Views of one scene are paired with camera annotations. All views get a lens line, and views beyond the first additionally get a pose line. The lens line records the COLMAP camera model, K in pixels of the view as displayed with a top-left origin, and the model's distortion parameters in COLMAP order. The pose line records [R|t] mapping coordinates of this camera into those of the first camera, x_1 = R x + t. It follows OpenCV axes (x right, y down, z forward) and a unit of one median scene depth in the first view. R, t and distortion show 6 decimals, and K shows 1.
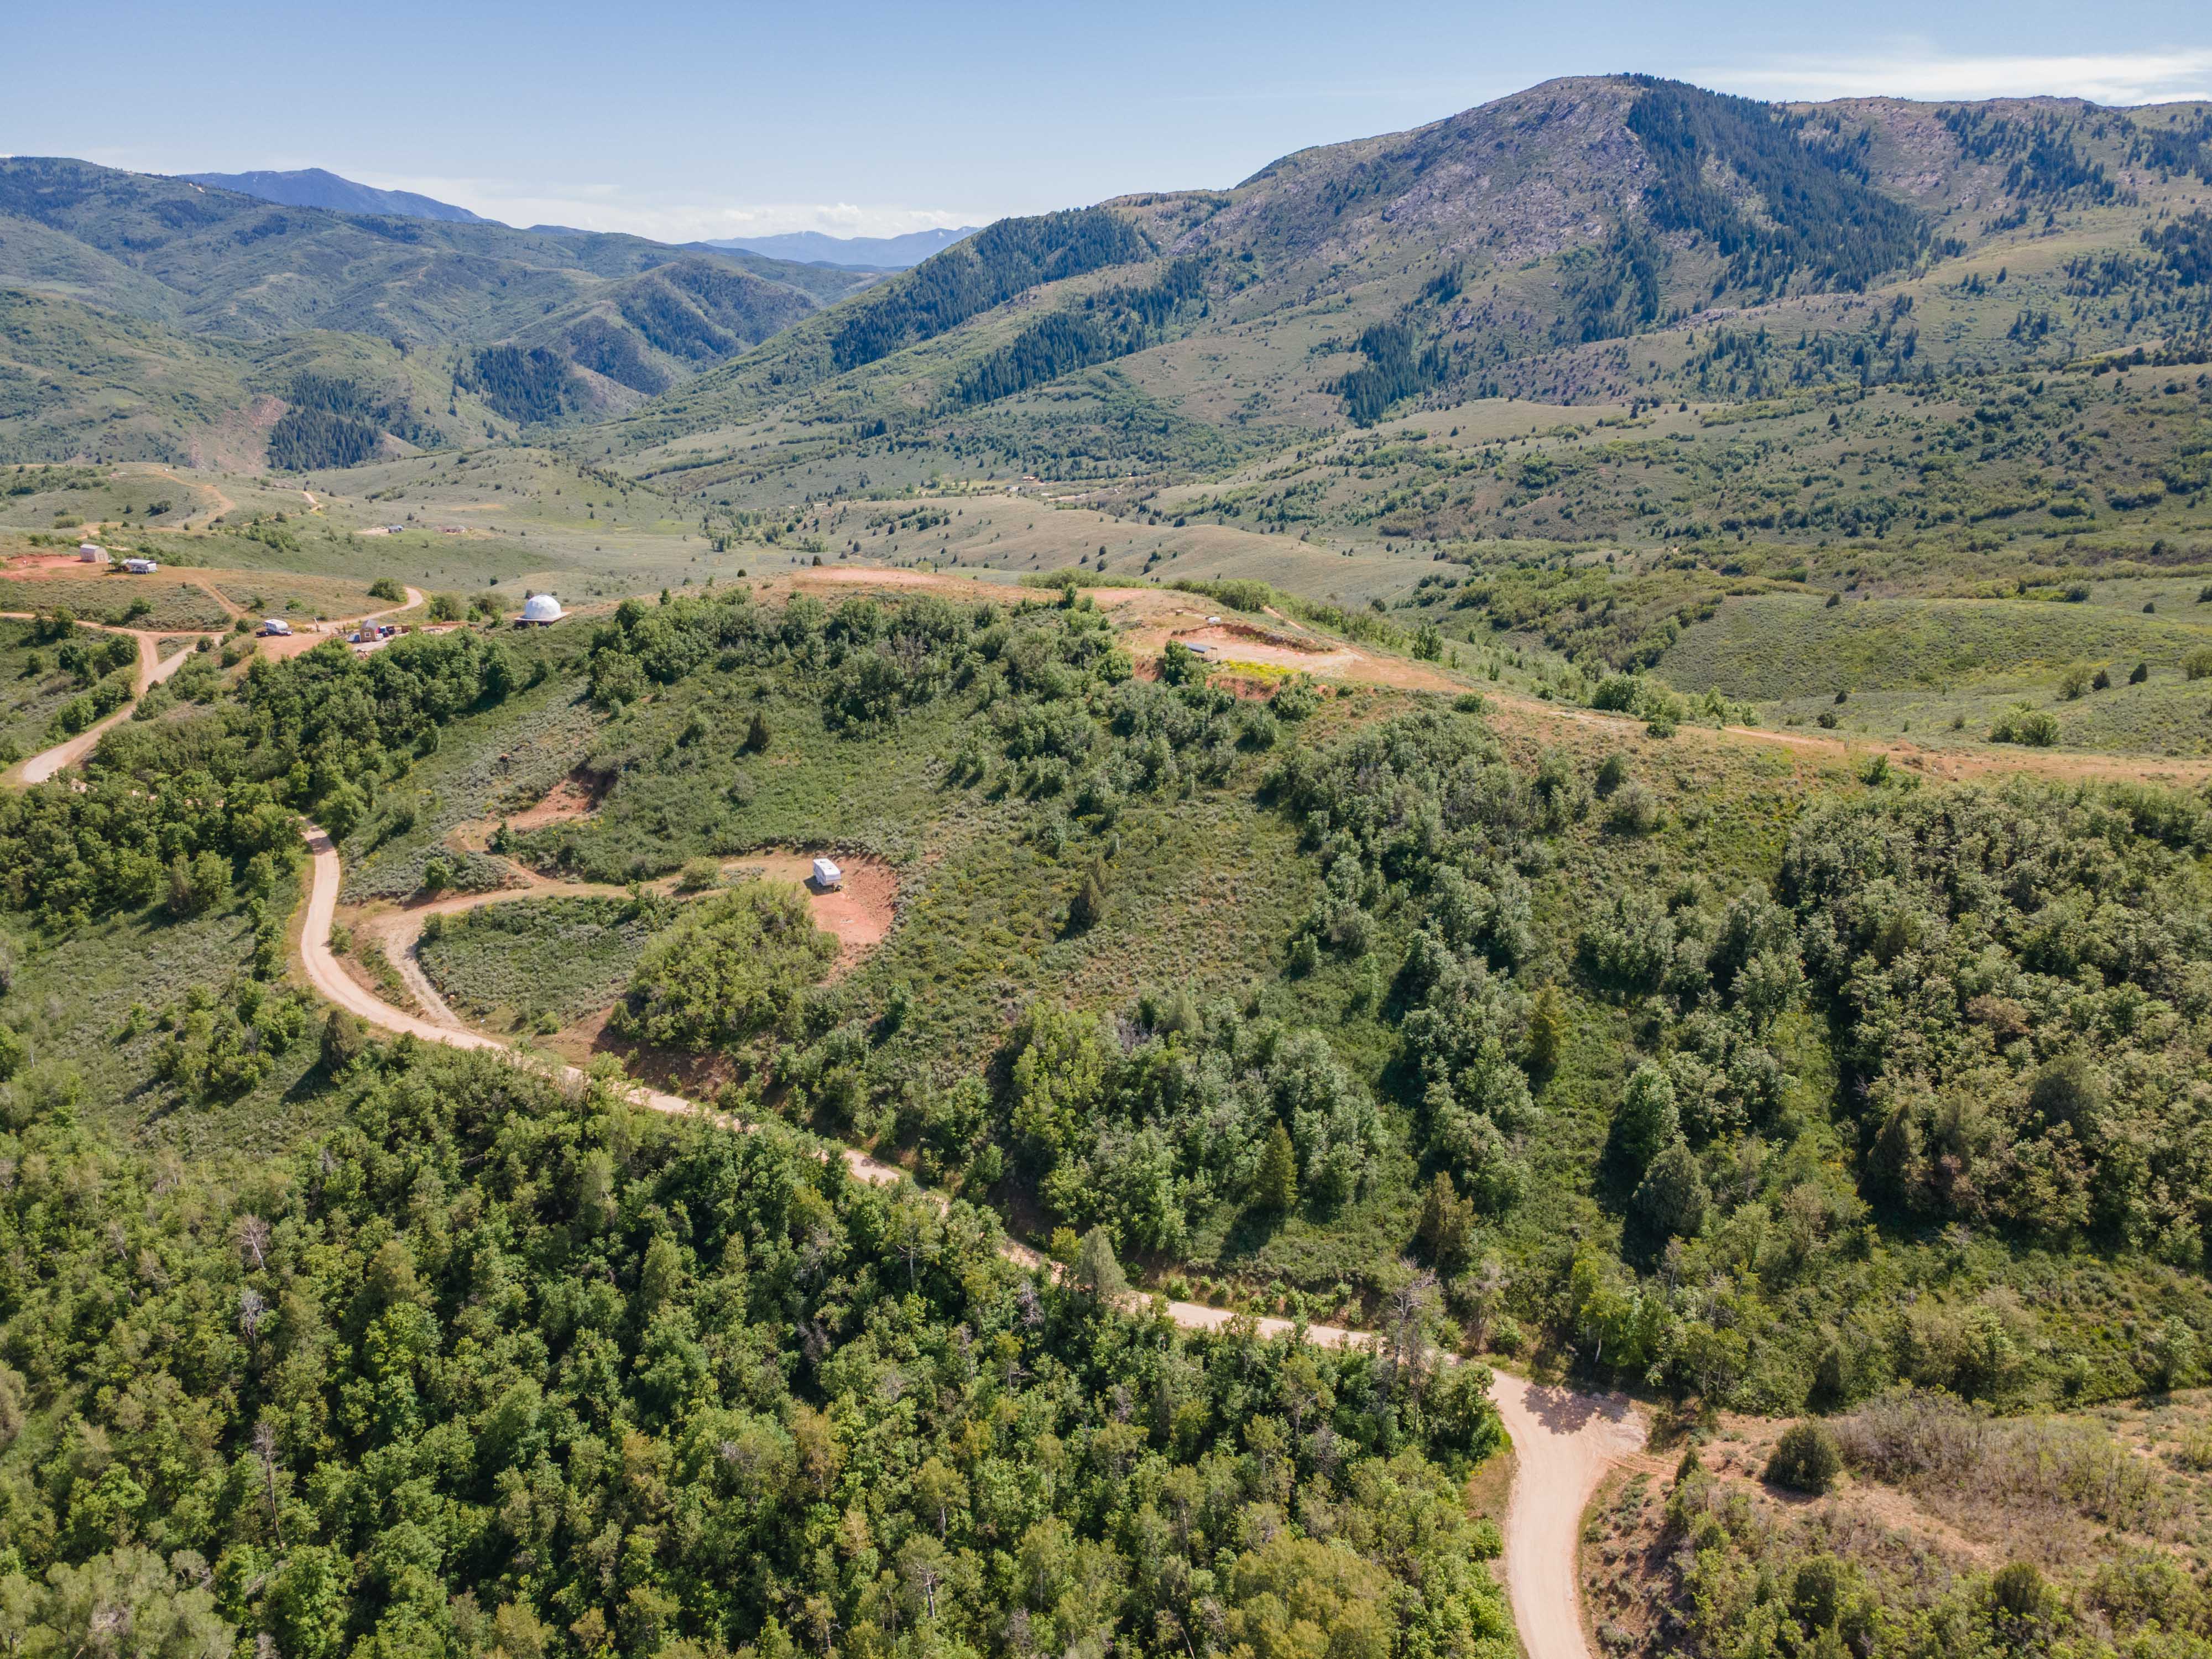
lens RADIAL K [[1619.5, 0, 1064.9], [0, 1619.5, 822.5], [0, 0, 1]] dist [-0.010325, 0.058957]
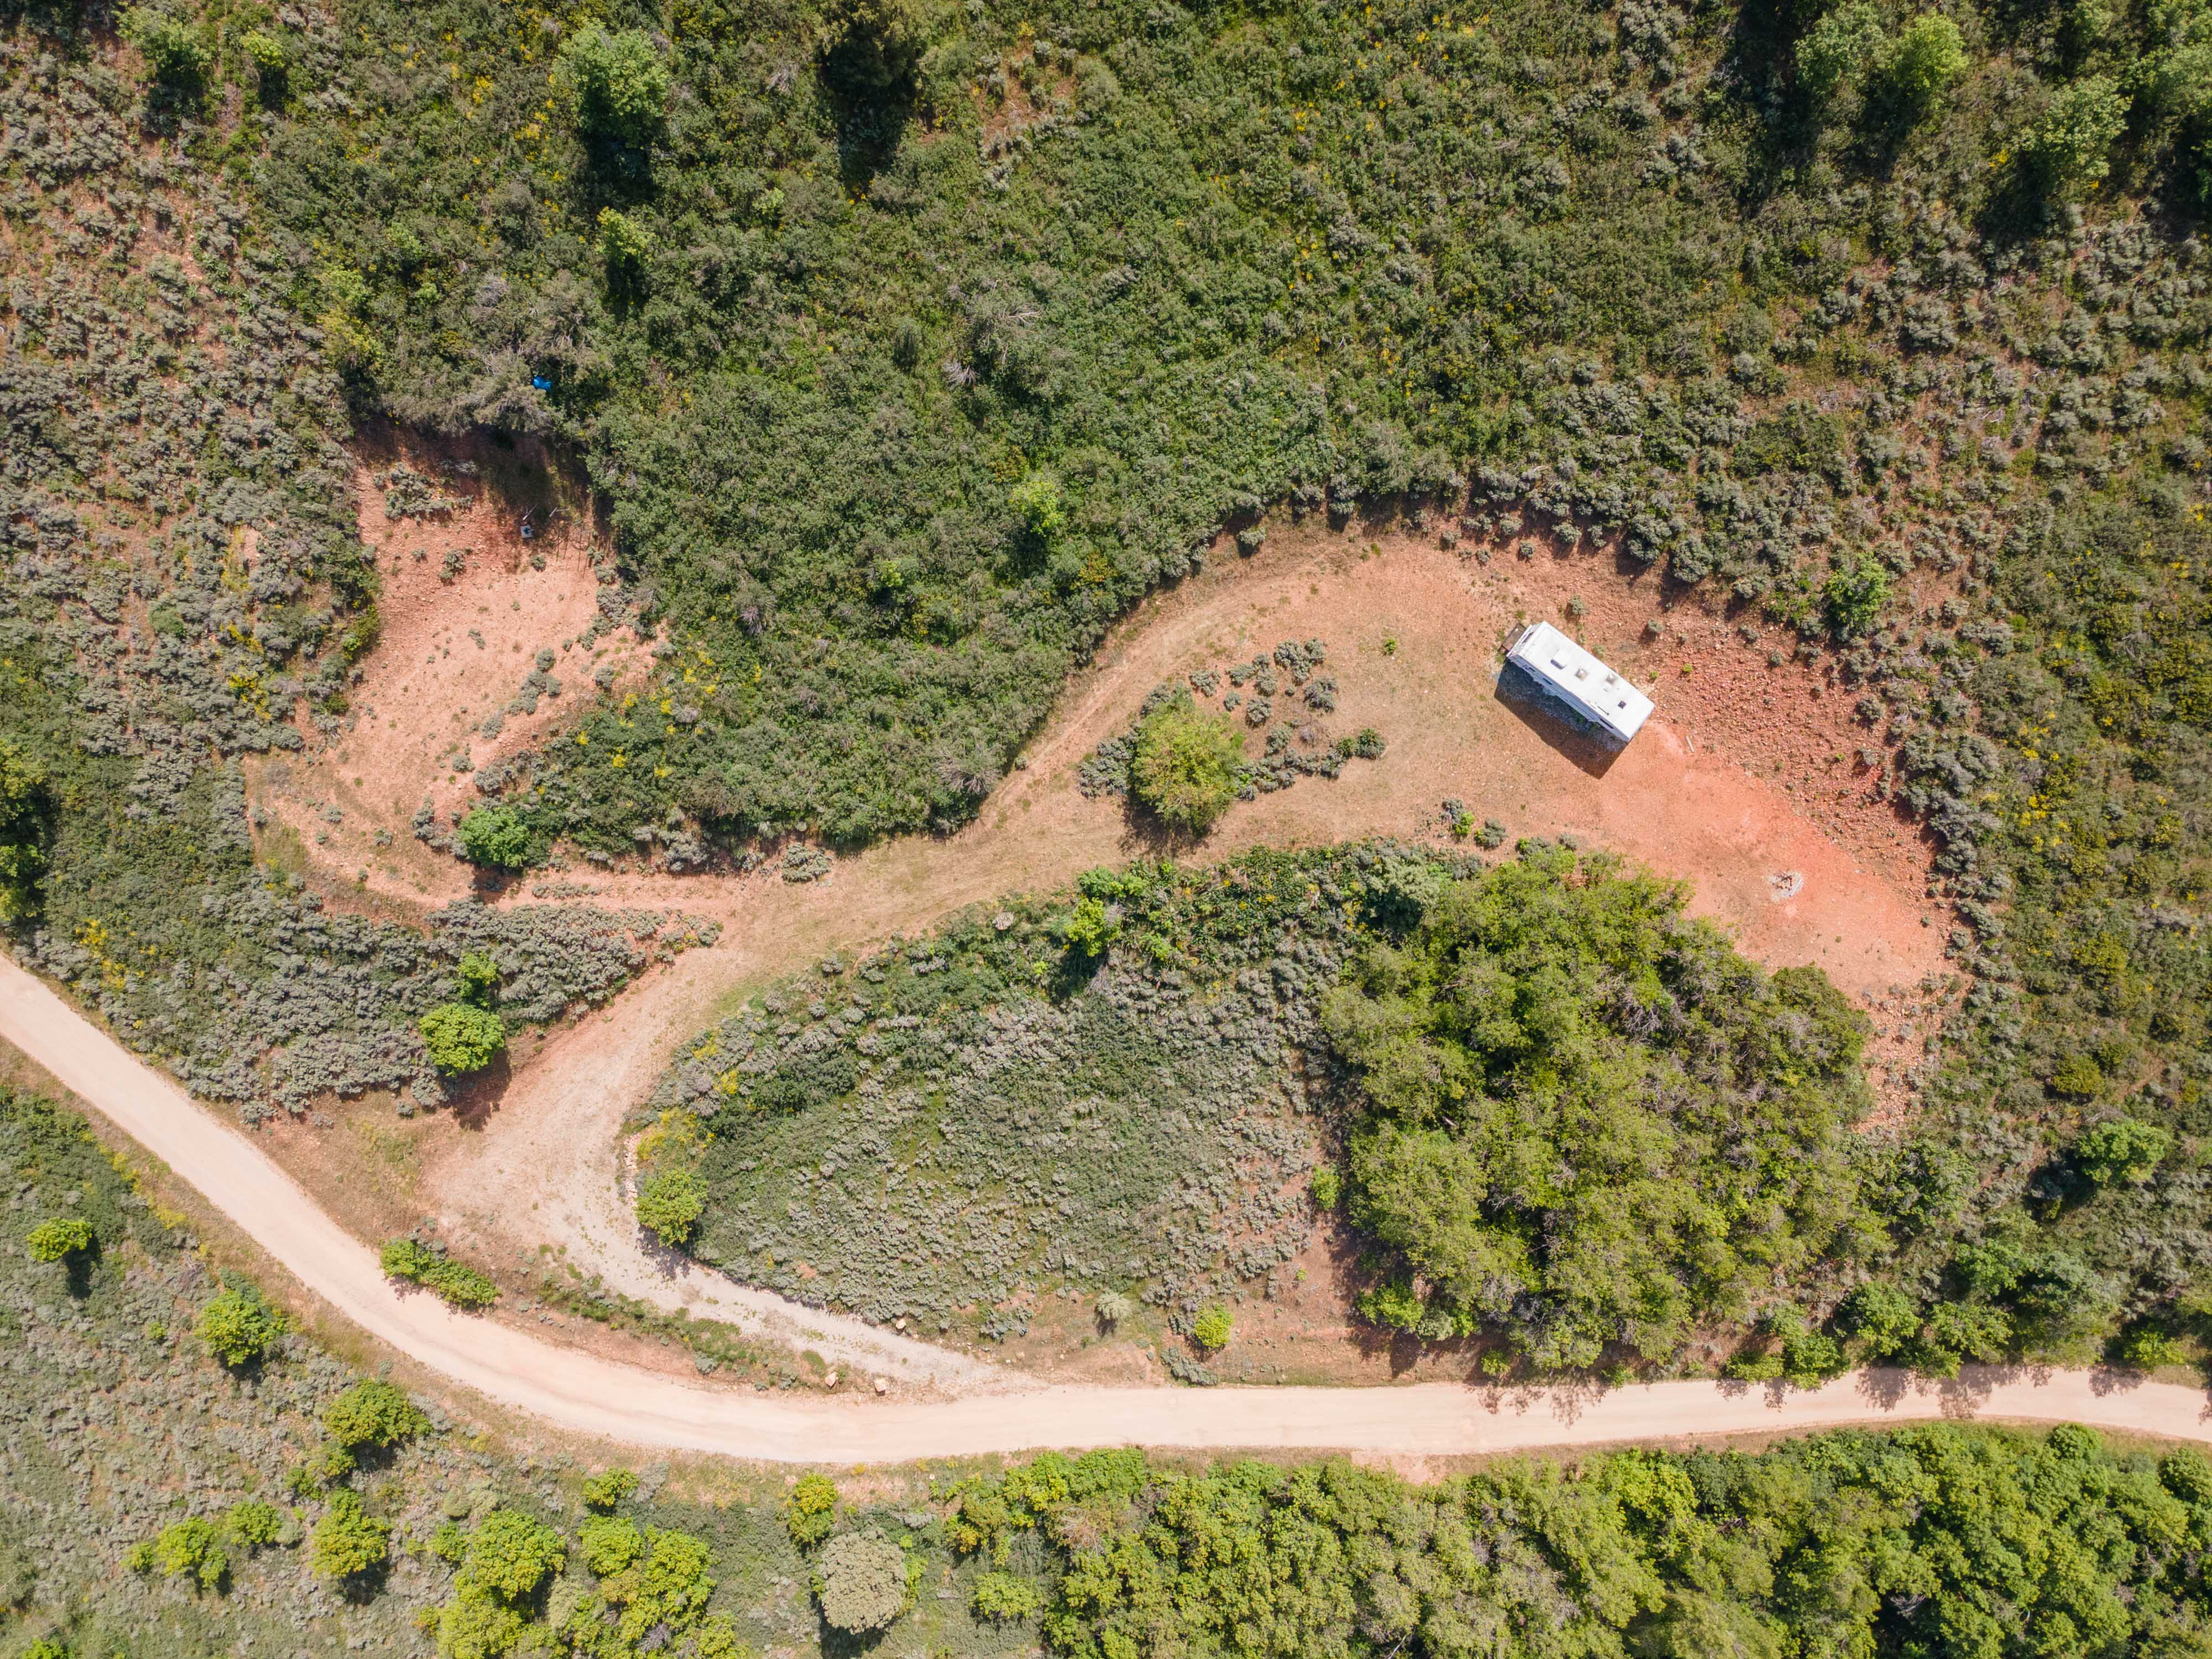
lens RADIAL K [[1609.9, 0, 1093.7], [0, 1609.9, 818.4], [0, 0, 1]] dist [0.010086, 0.078445]
pose [[0.876167, -0.481821, -0.013372, -0.033743], [0.156609, 0.258330, 0.953278, -0.042103], [-0.455856, -0.837325, 0.301798, 0.123656]]
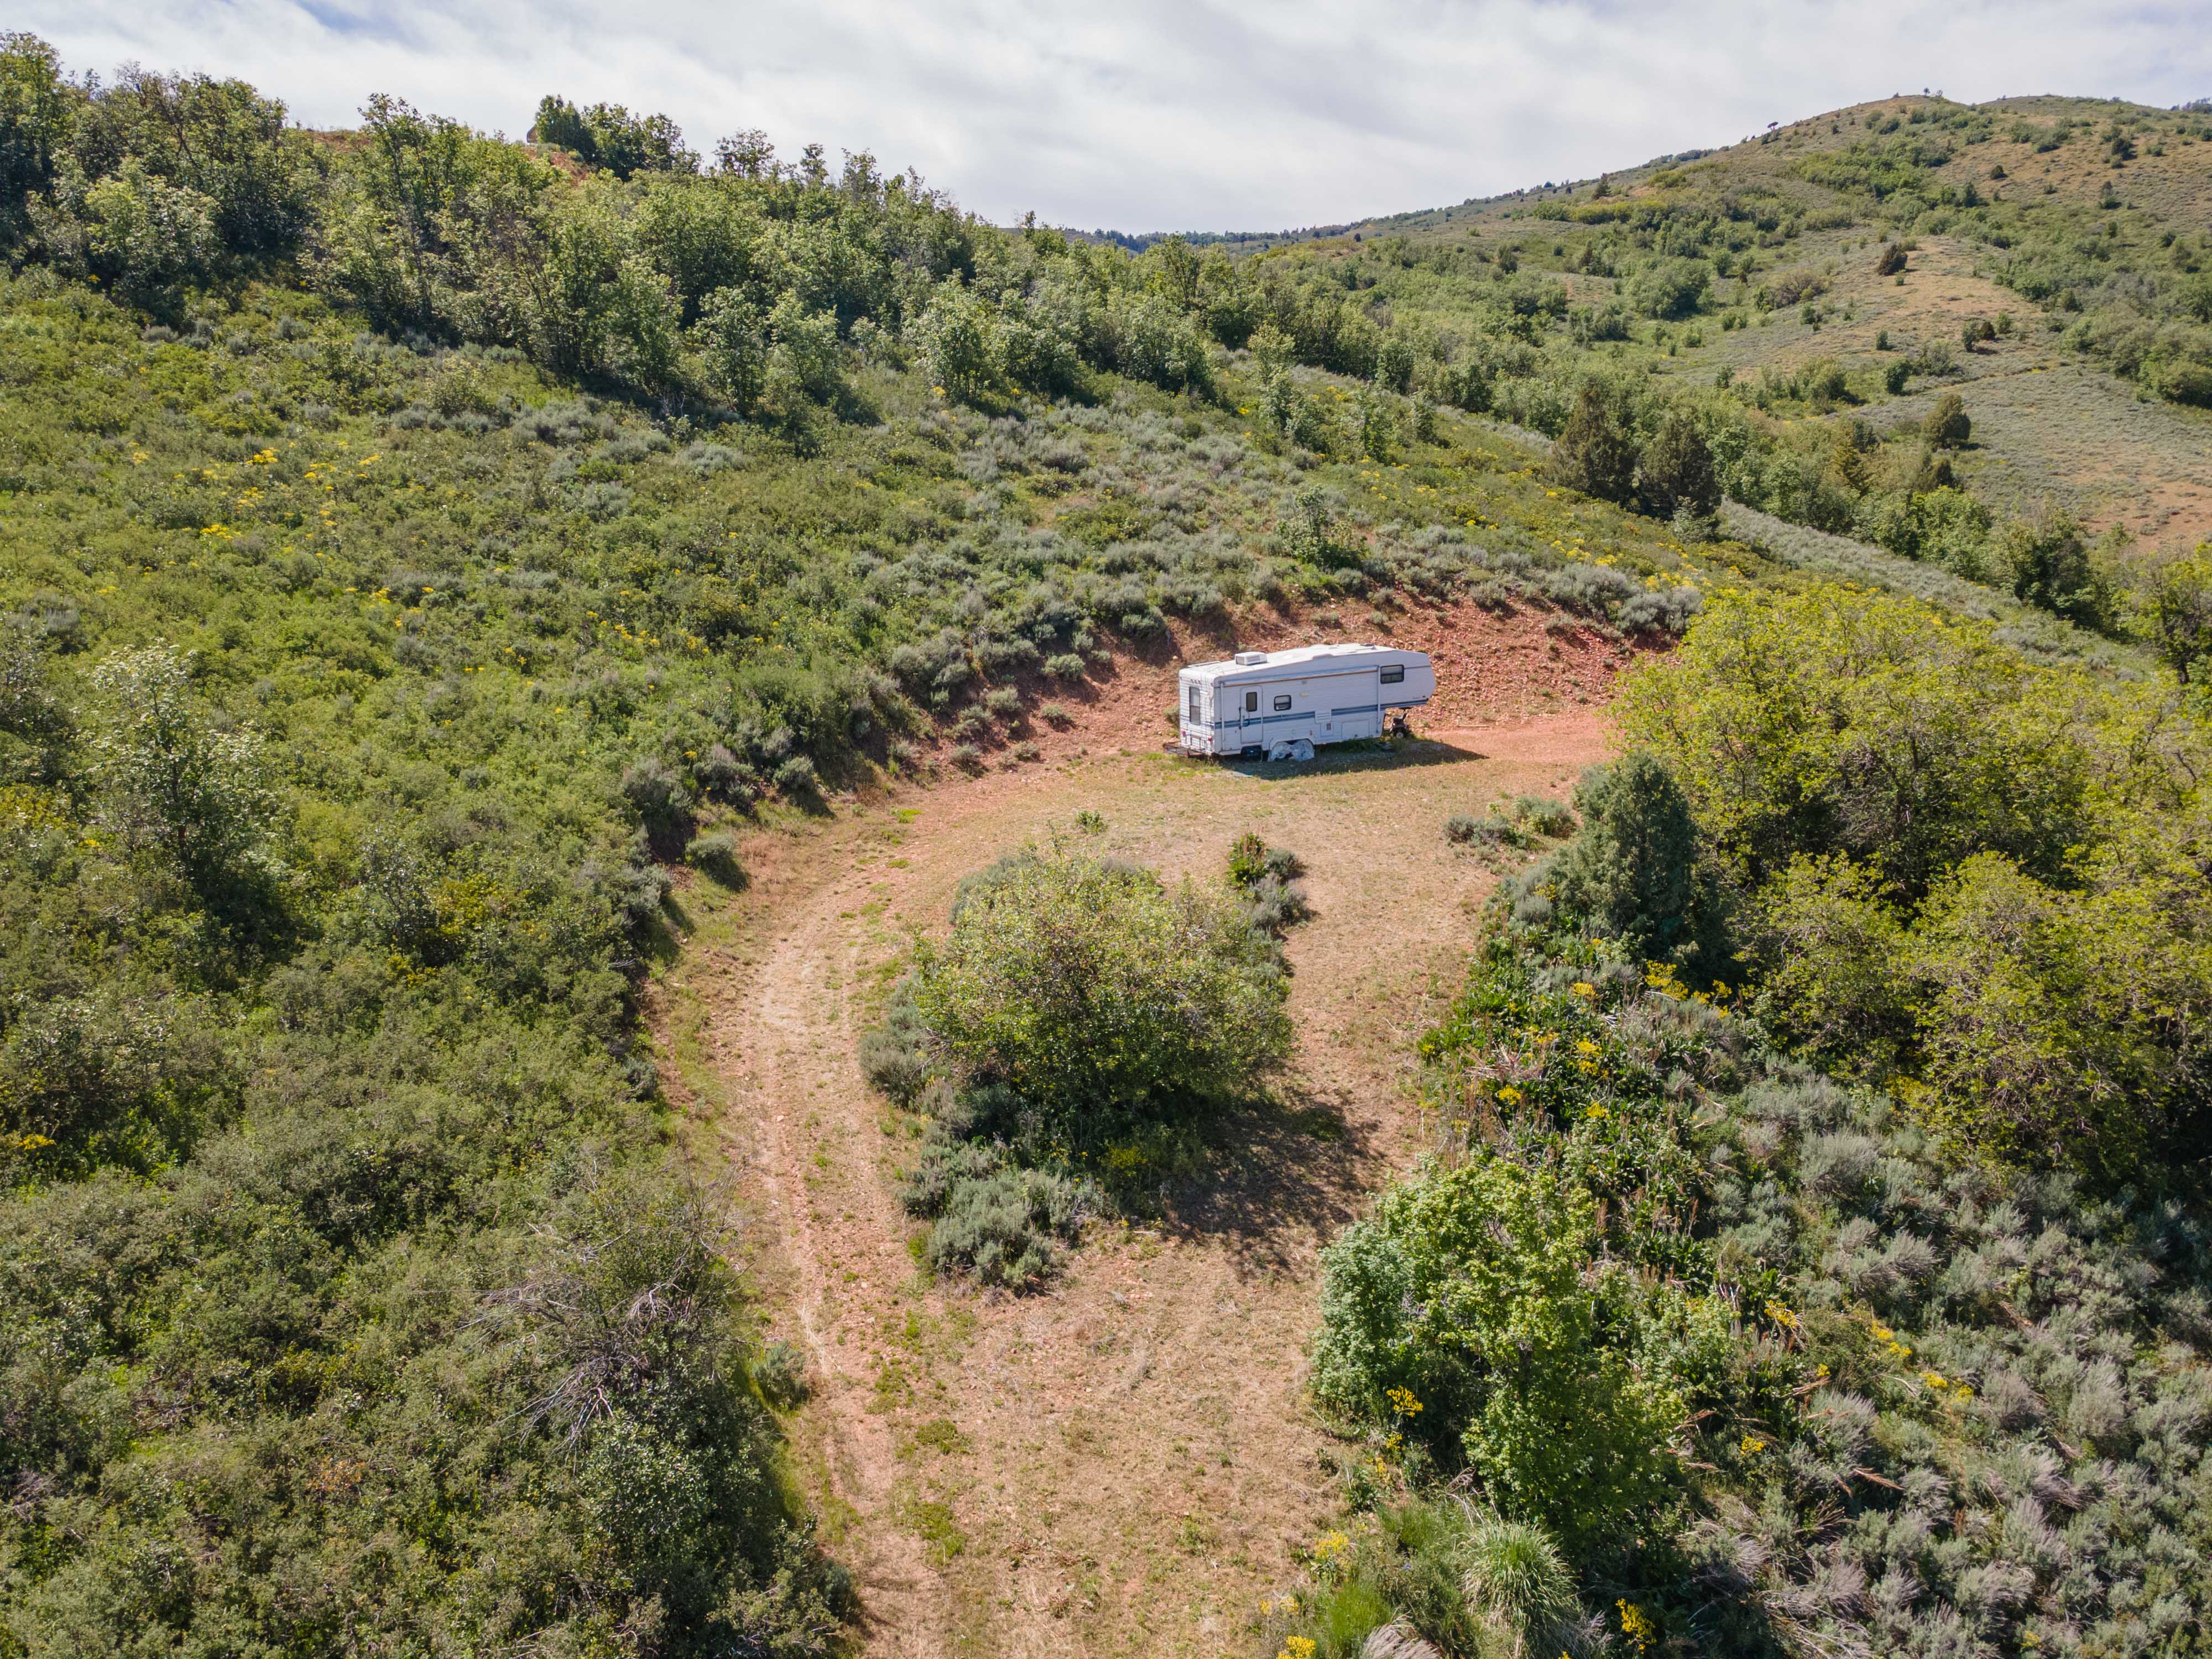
lens RADIAL K [[1600.8, 0, 1086.8], [0, 1600.8, 827.1], [0, 0, 1]] dist [0.022142, 0.059795]
pose [[0.001618, -0.223899, 0.974611, -0.046228], [0.338174, 0.917314, 0.210175, -0.000597], [-0.941082, 0.329248, 0.077201, 0.136829]]
